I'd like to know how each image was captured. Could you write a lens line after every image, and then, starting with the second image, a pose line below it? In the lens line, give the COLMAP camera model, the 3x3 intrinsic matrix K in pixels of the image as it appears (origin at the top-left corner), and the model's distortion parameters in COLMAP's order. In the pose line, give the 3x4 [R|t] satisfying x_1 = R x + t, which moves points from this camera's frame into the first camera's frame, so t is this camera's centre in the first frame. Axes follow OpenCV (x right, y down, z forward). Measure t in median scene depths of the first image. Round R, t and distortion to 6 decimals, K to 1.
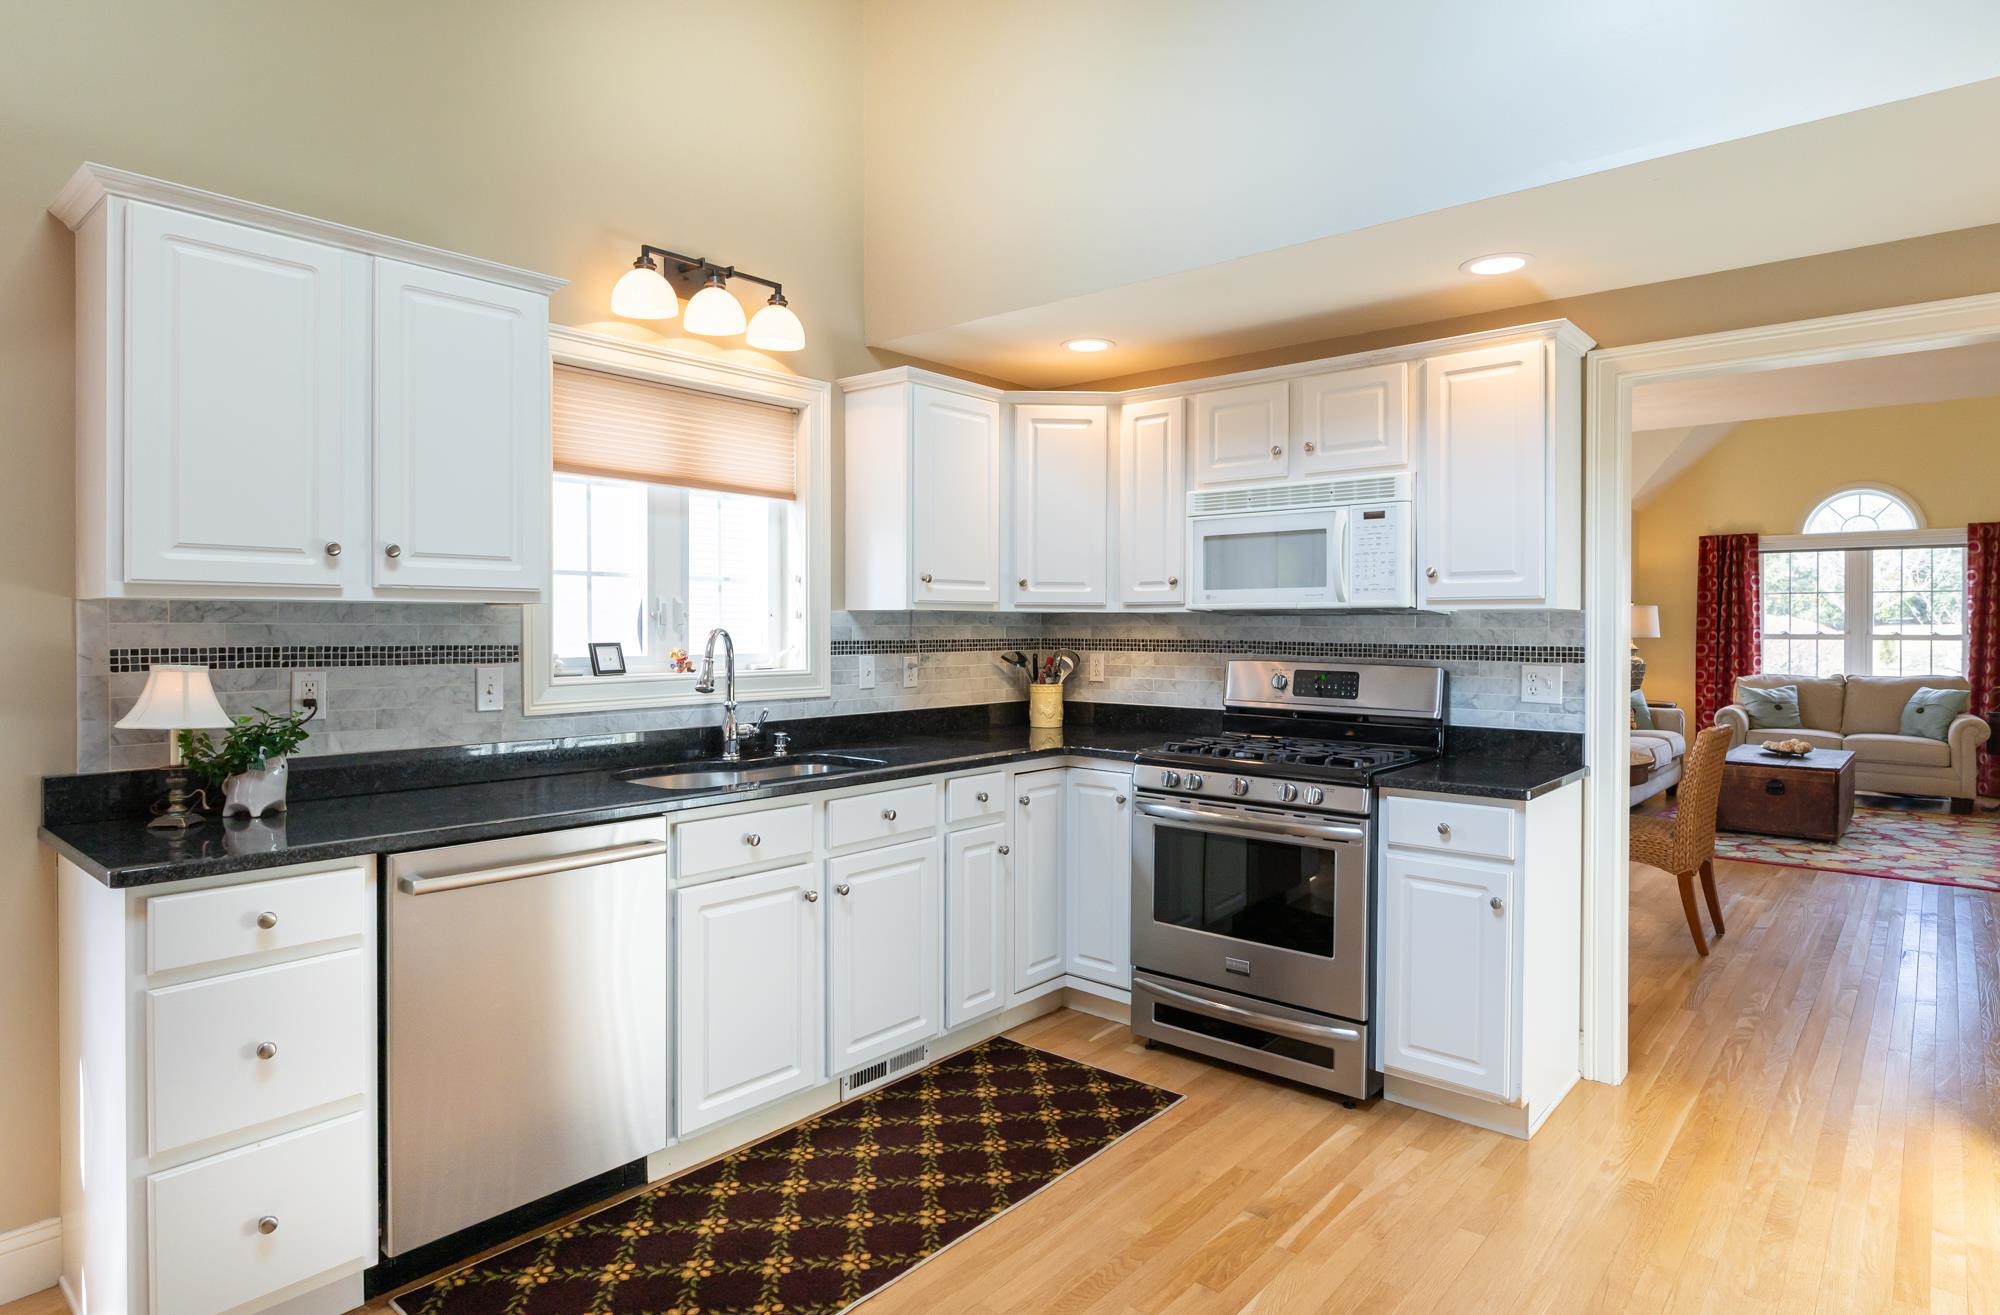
lens RADIAL K [[1096.5, 0, 1005.9], [0, 1096.5, 634.4], [0, 0, 1]] dist [-0.012596, 0.000875]
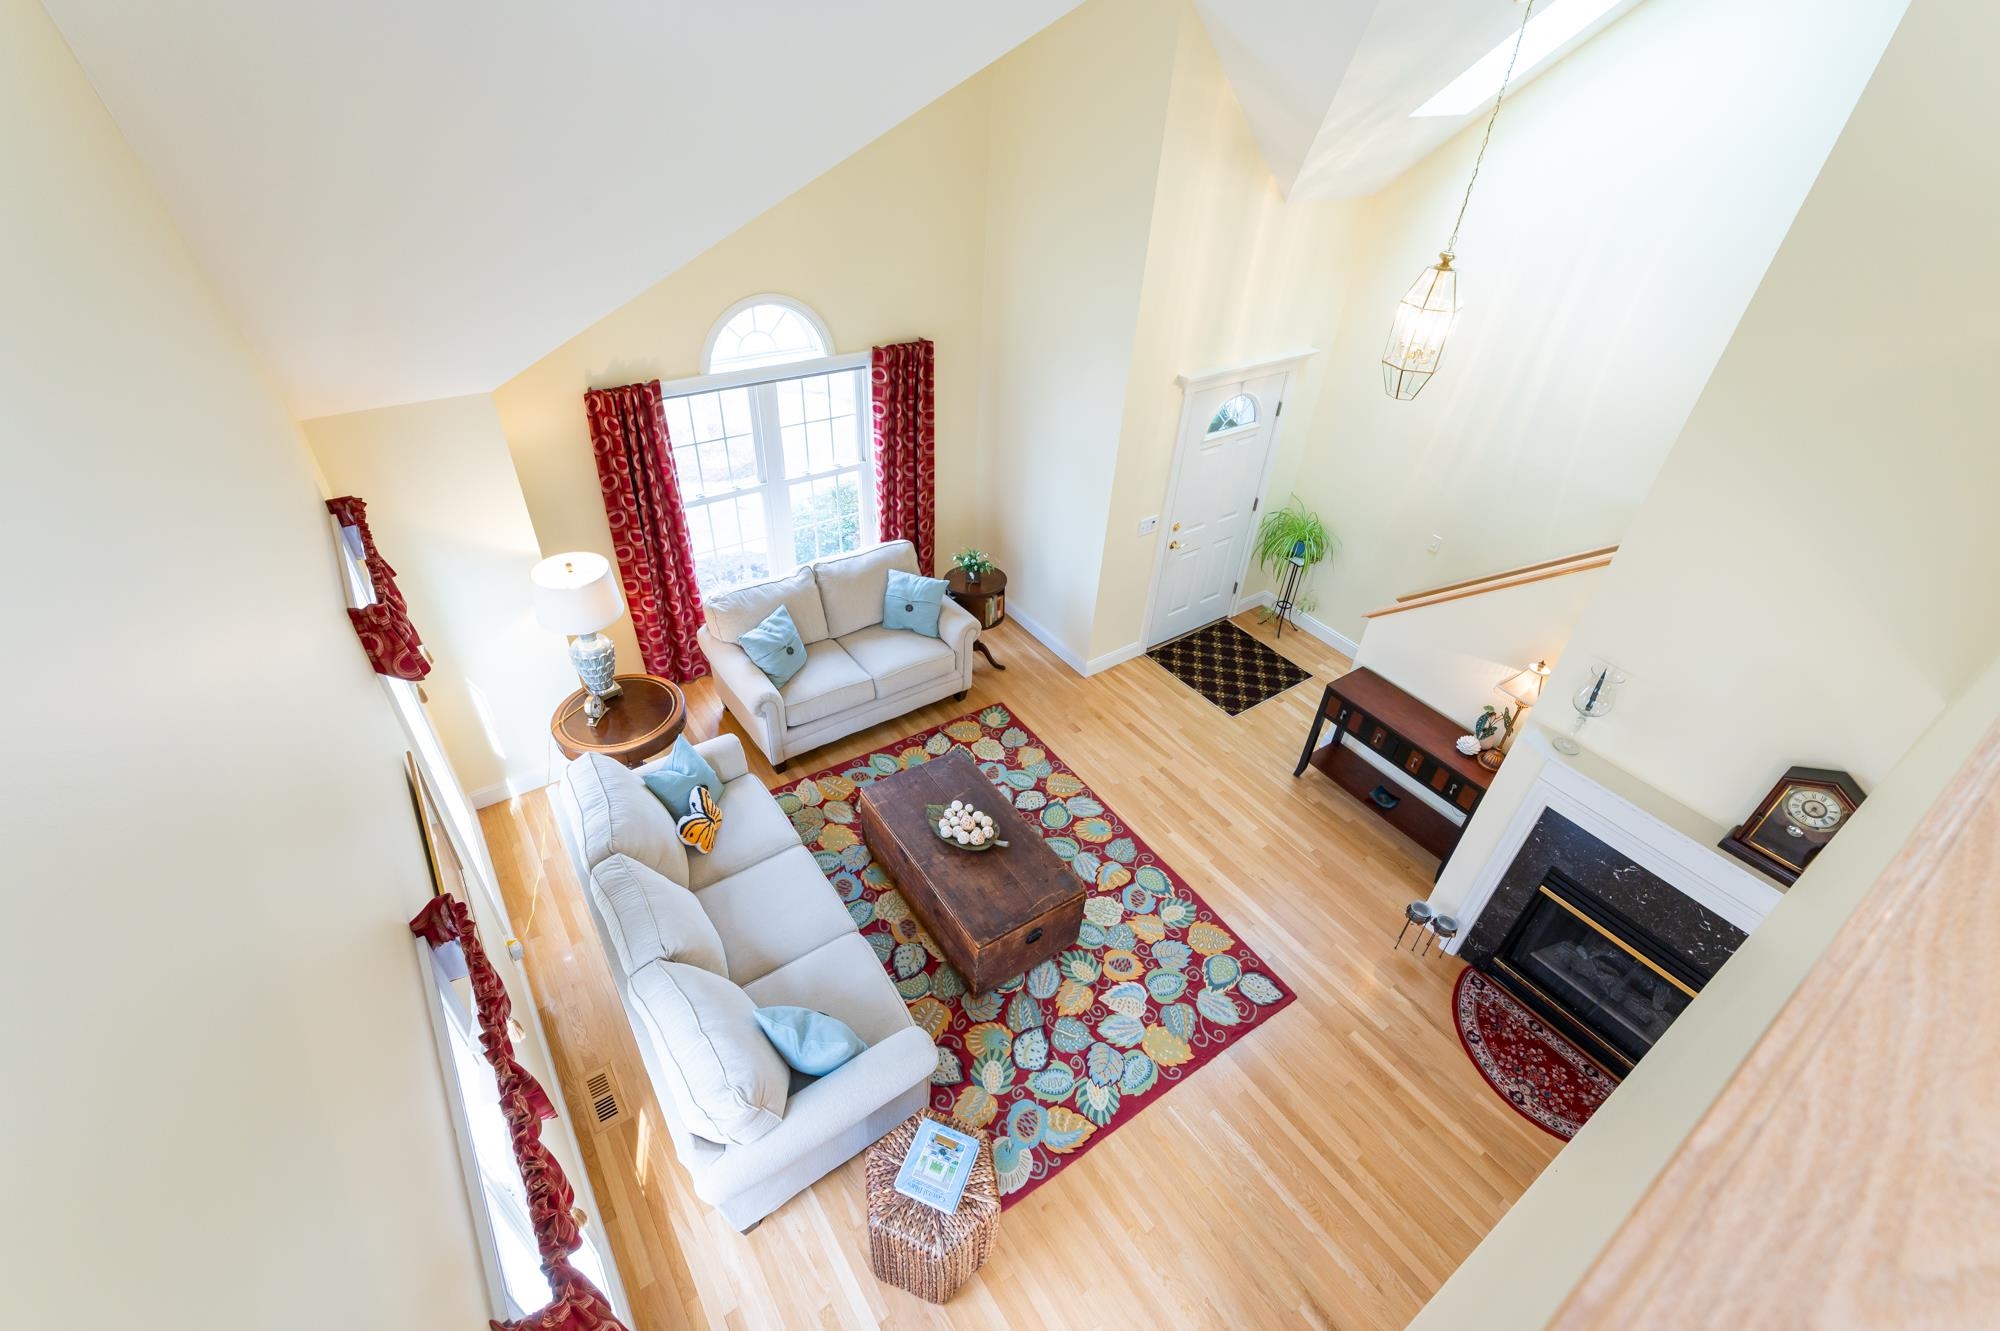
lens RADIAL K [[856.2, 0, 1000.0], [0, 856.2, 665.5], [0, 0, 1]] dist [-0.001291, -0.000069]
pose [[0.245827, -0.573290, 0.781606, 0.621293], [-0.043638, 0.798987, 0.599763, -0.746650], [-0.968331, -0.181546, 0.171396, 1.821074]]
